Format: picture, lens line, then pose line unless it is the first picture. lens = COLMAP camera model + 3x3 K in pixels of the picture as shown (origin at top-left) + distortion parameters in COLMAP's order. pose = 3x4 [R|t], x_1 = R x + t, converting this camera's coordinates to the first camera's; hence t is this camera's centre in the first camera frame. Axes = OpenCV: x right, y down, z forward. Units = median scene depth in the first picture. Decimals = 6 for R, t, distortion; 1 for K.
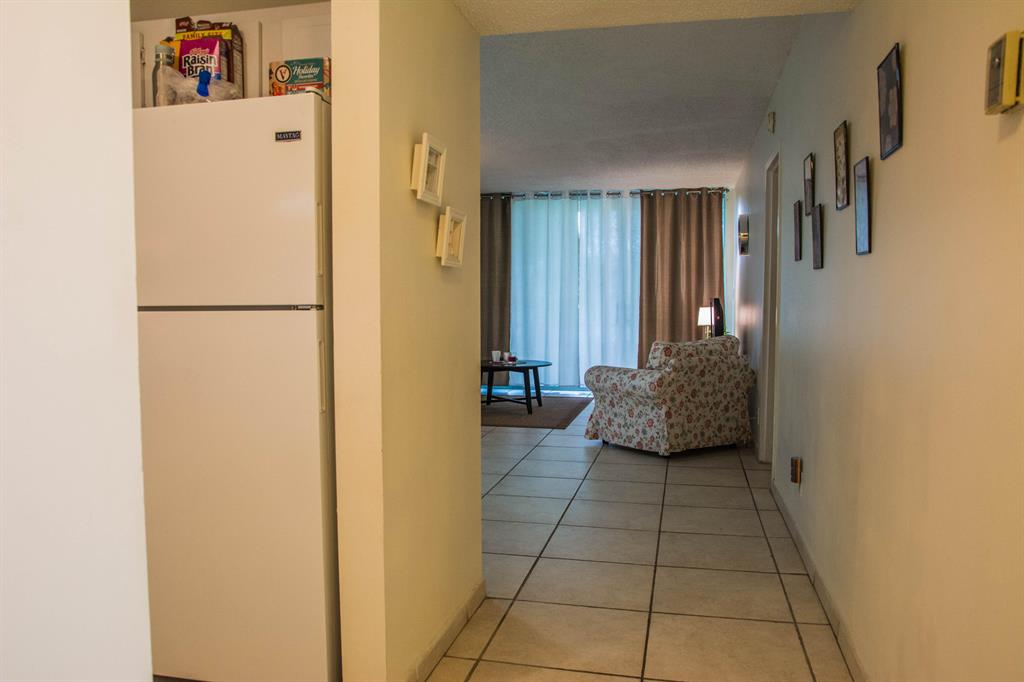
lens RADIAL K [[763.9, 0, 508.0], [0, 763.9, 338.2], [0, 0, 1]] dist [-0.089806, 0.076410]
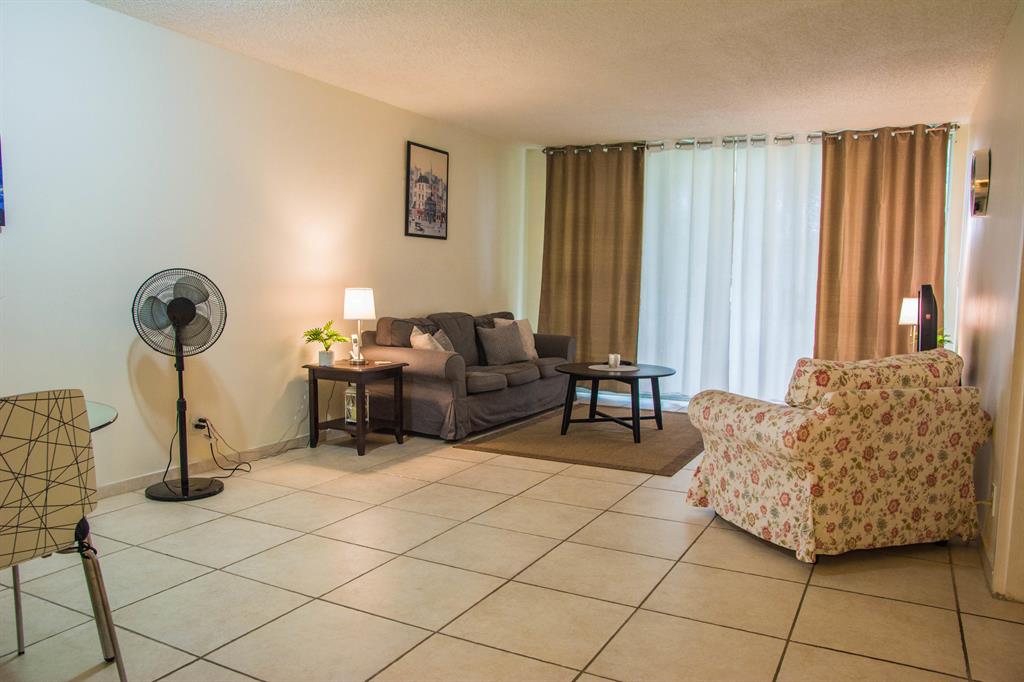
lens RADIAL K [[763.9, 0, 509.0], [0, 763.9, 346.4], [0, 0, 1]] dist [-0.089806, 0.076410]
pose [[0.967256, 0.036459, -0.251171, 0.104482], [-0.027528, 0.998861, 0.038982, -0.017727], [0.252306, -0.030792, 0.967157, 0.335656]]
